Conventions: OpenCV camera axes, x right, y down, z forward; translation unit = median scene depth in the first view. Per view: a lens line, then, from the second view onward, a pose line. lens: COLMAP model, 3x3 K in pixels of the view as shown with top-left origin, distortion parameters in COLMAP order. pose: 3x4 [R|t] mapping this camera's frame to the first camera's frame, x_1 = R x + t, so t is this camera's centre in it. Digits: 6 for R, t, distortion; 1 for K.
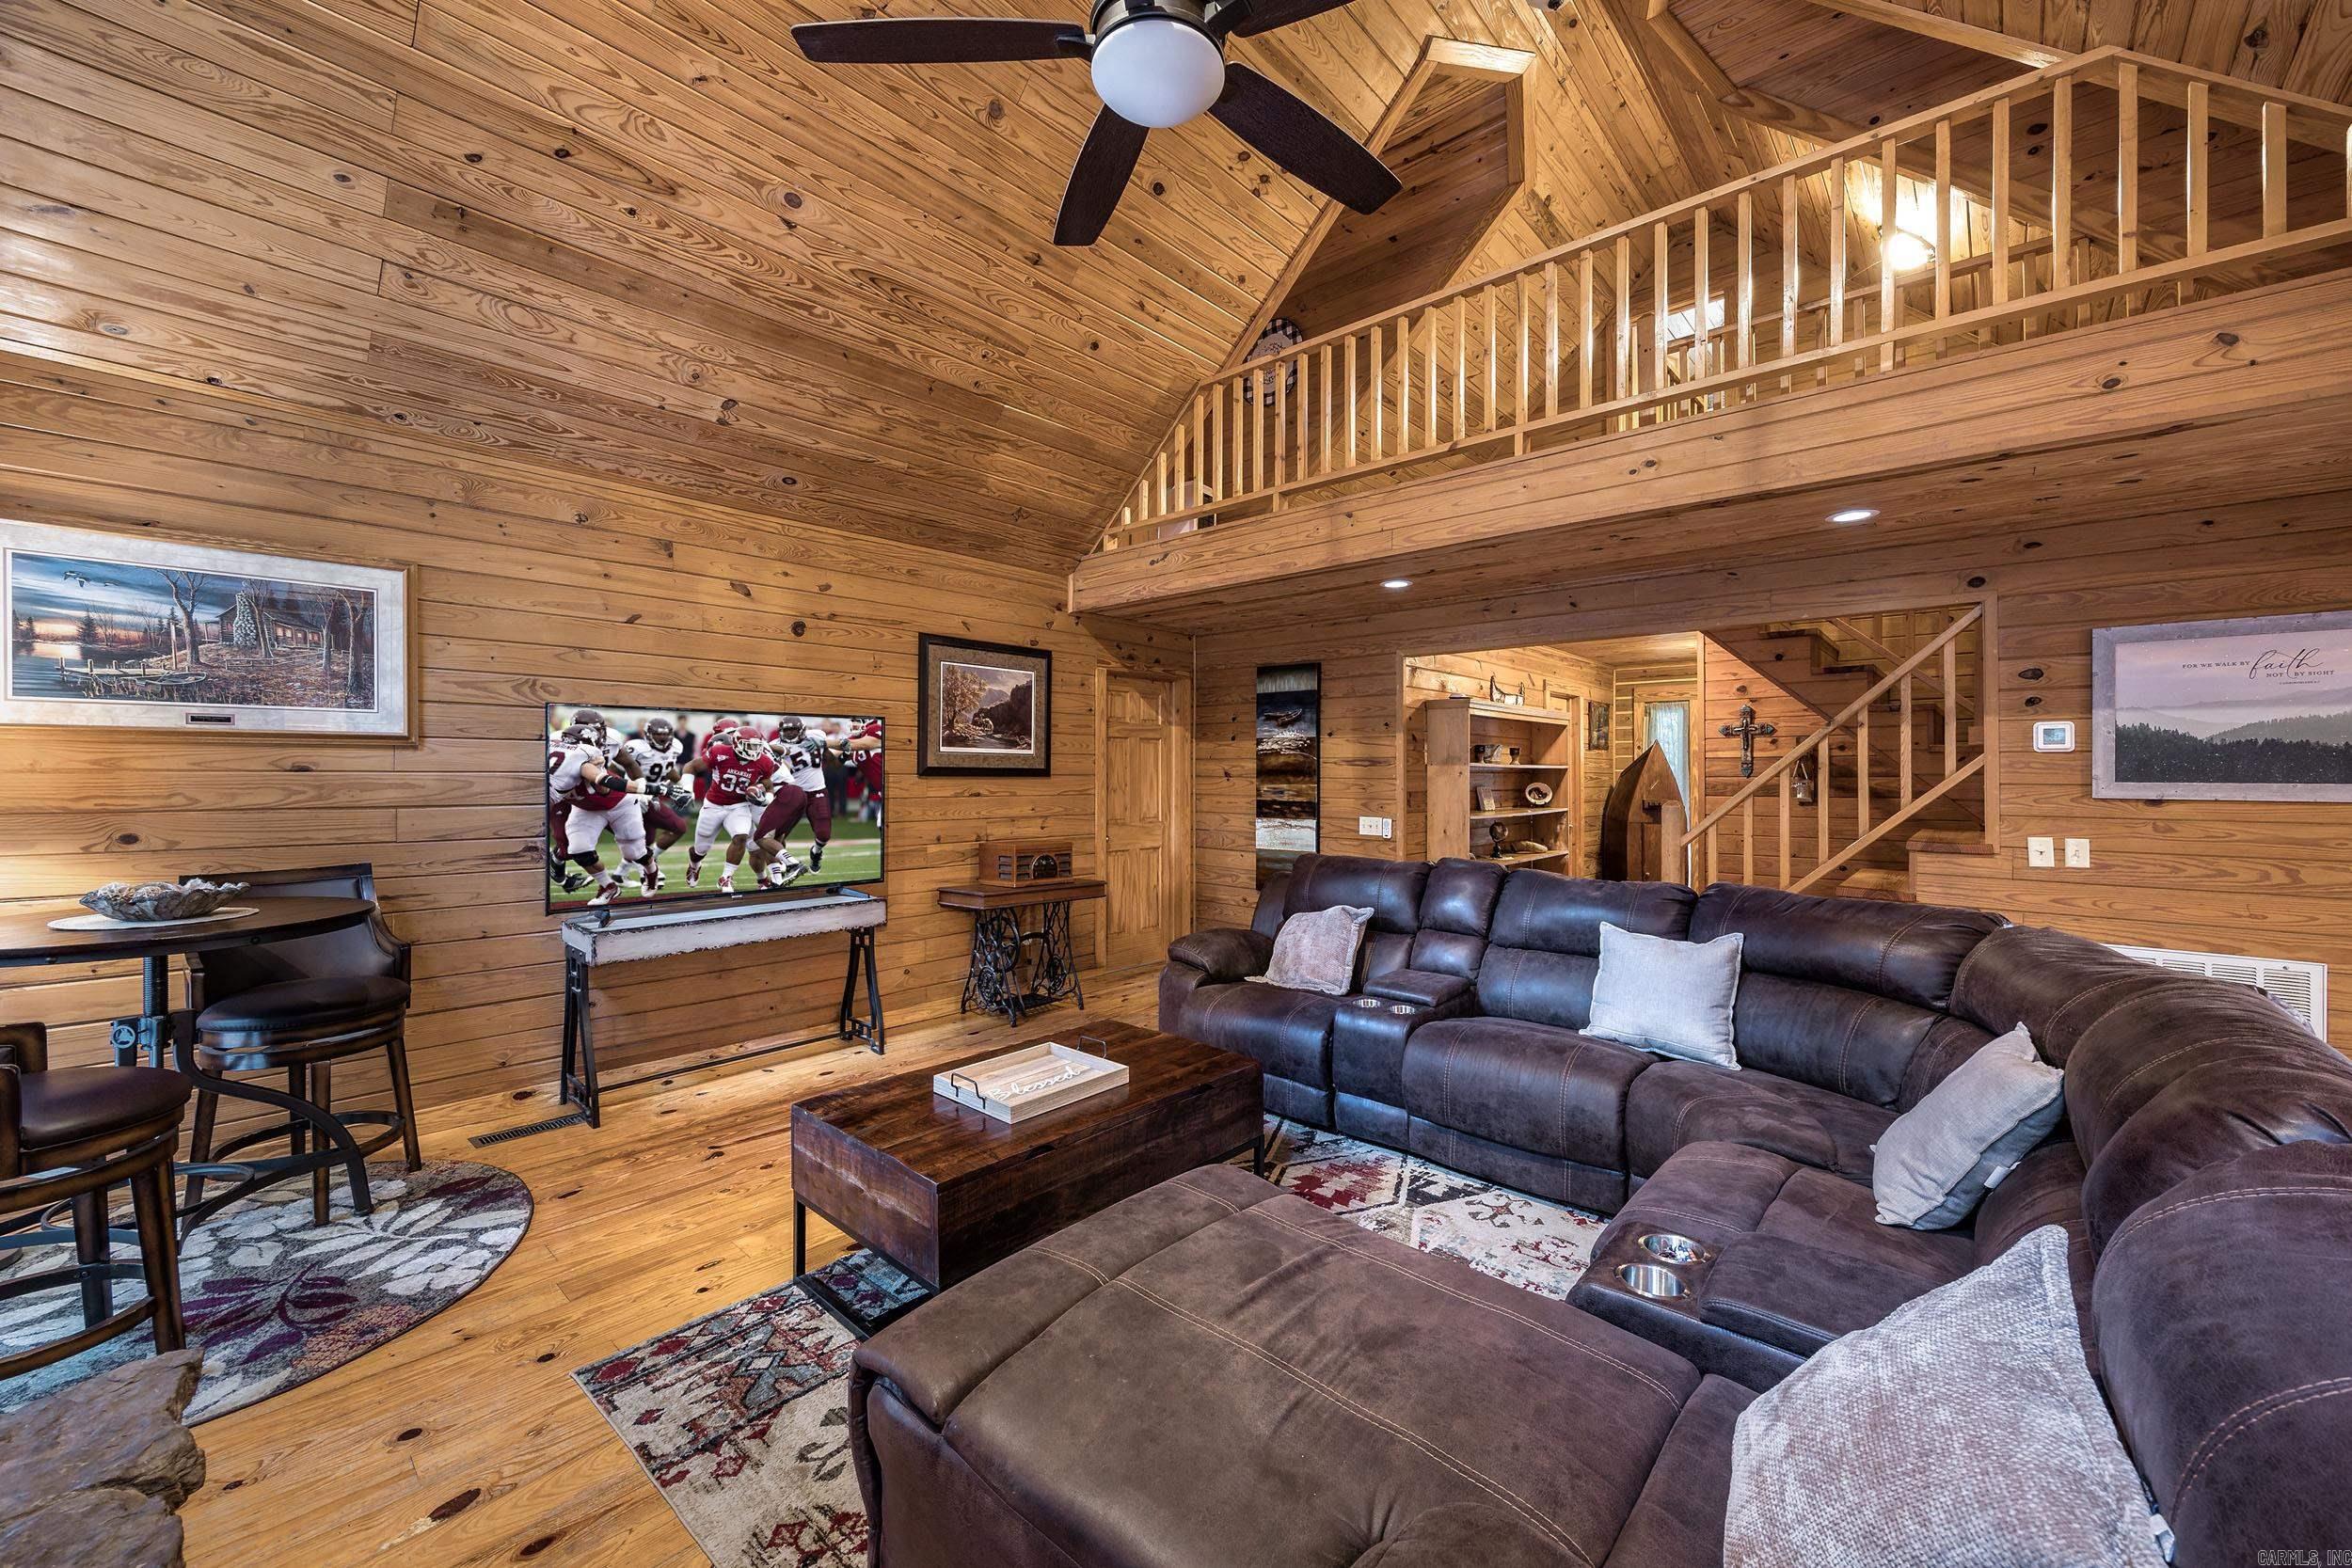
lens RADIAL K [[943.3, 0, 1184.8], [0, 943.3, 767.9], [0, 0, 1]] dist [-0.002399, 0.000049]
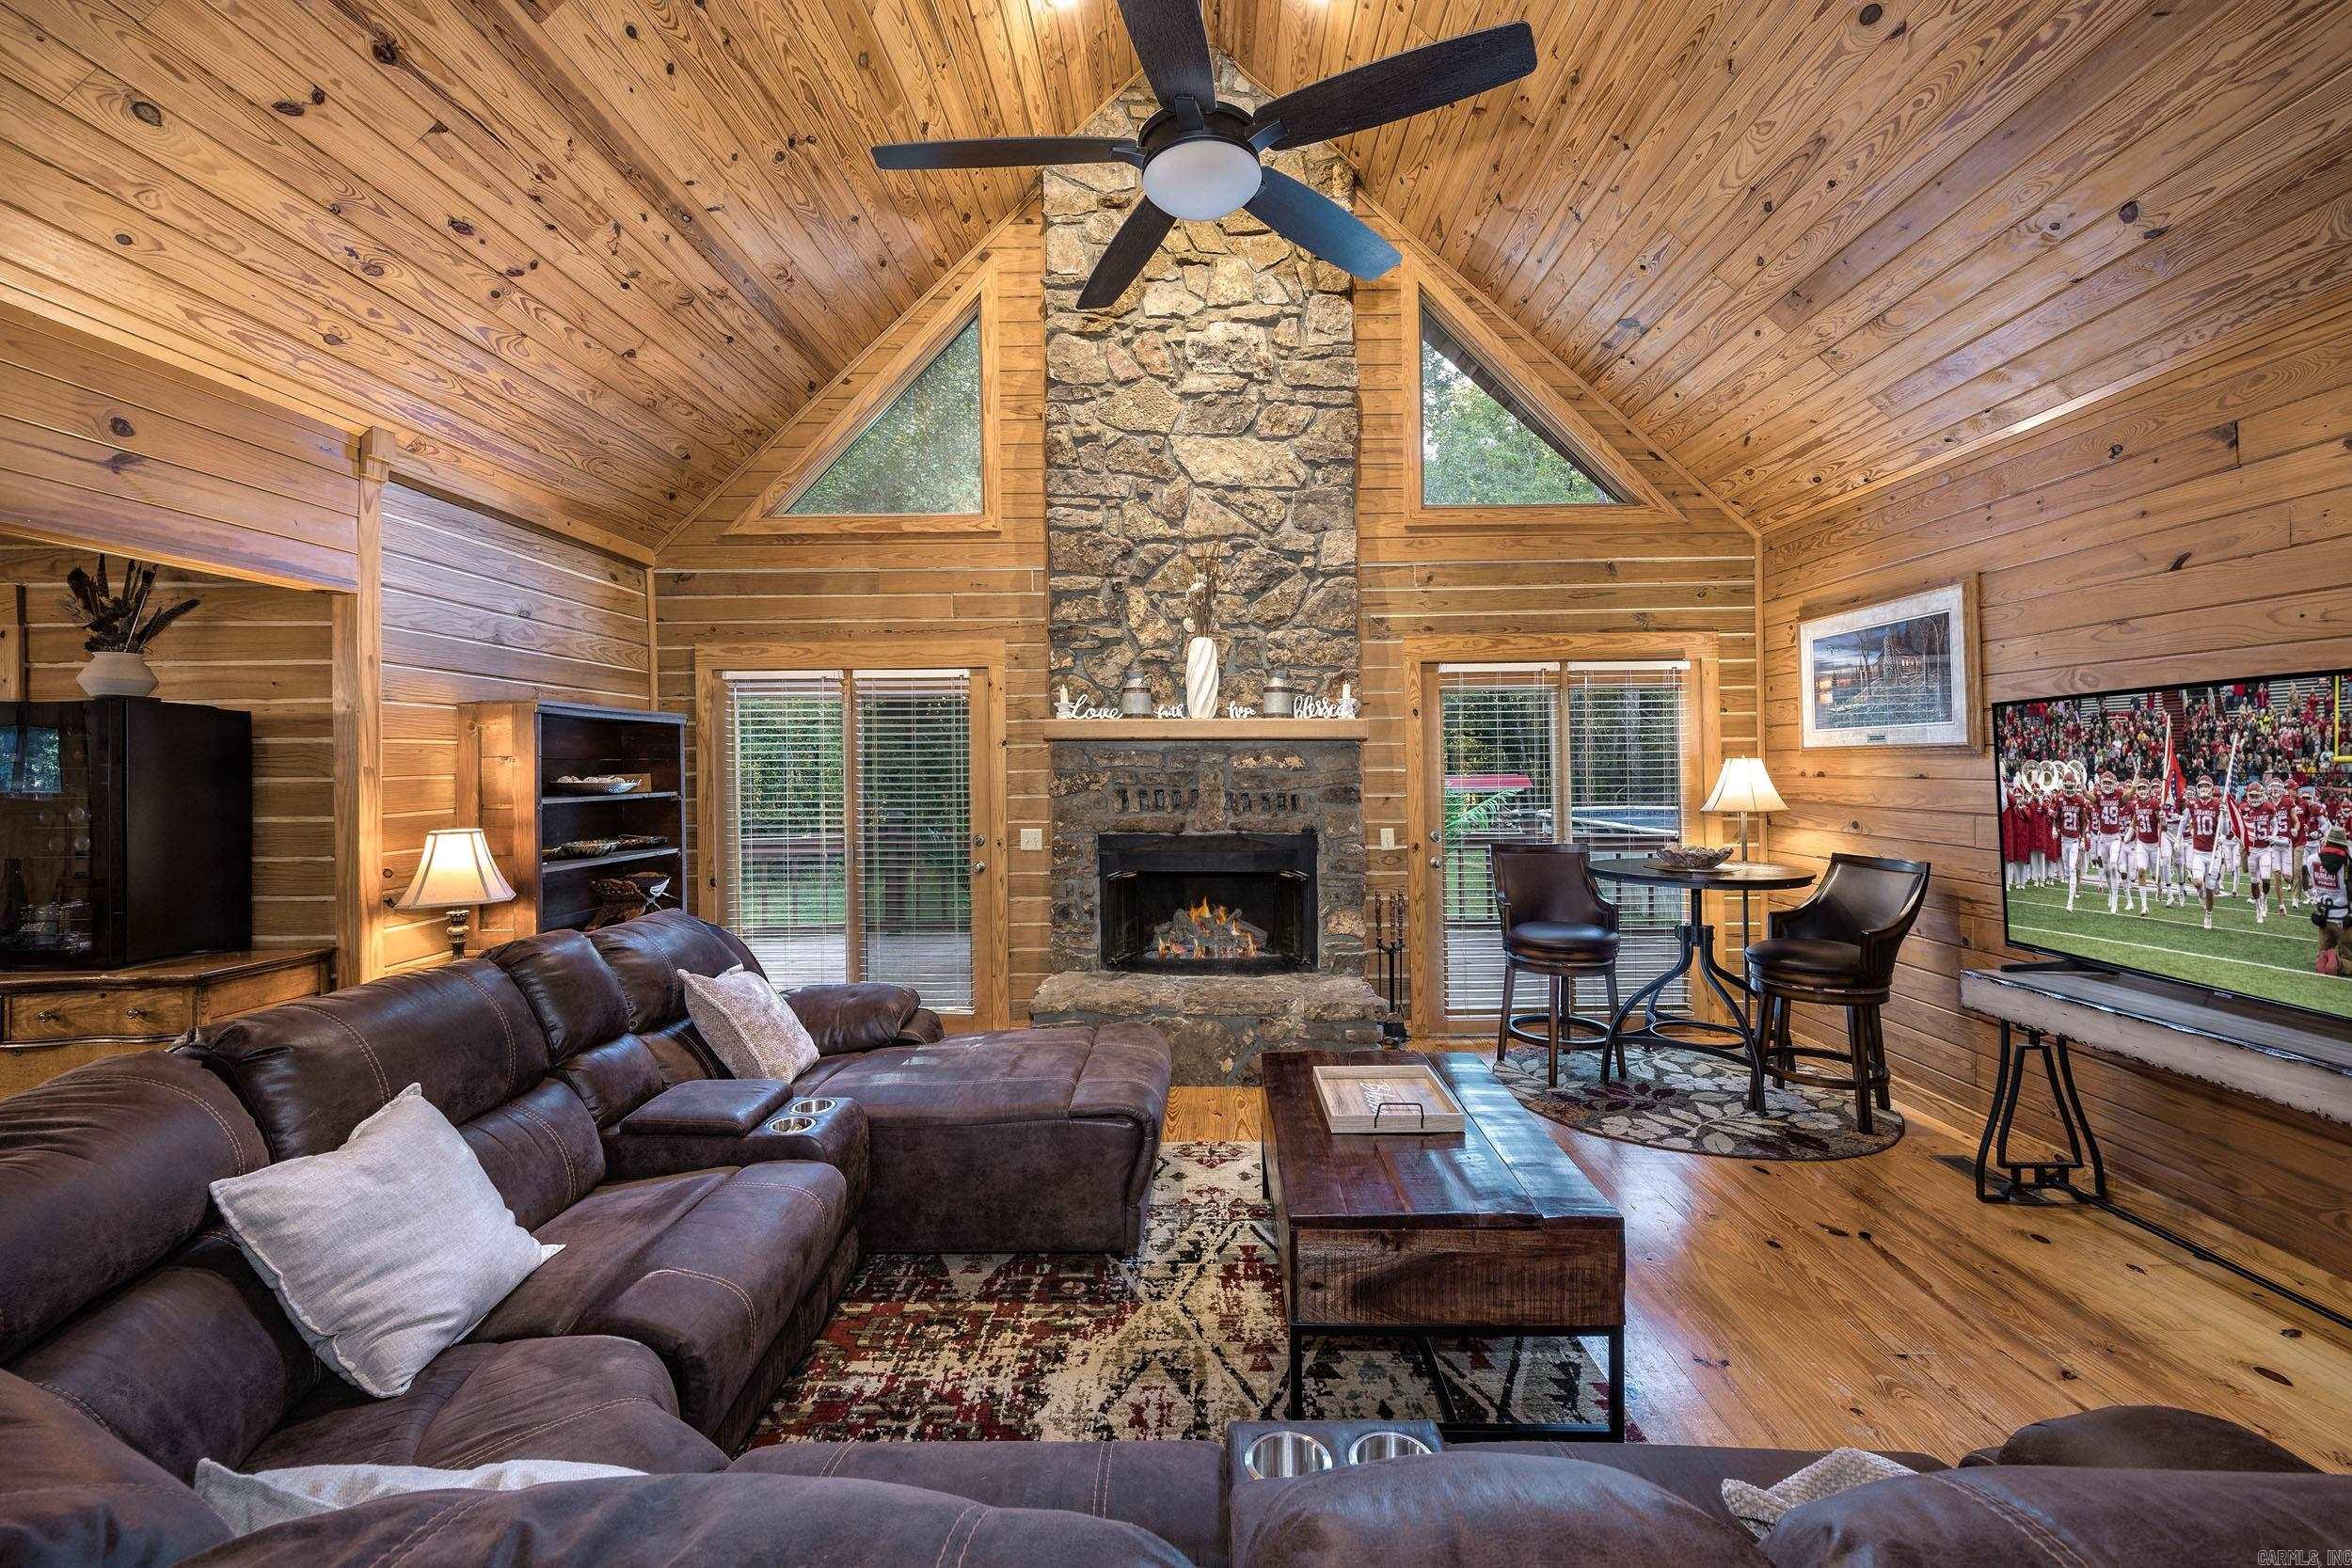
lens RADIAL K [[943.3, 0, 1181.2], [0, 943.3, 777.1], [0, 0, 1]] dist [-0.002399, 0.000049]
pose [[-0.764795, 0.013689, -0.644128, 0.550167], [0.011252, 0.999906, 0.007890, -0.018272], [0.644175, -0.001213, -0.764877, 1.385701]]
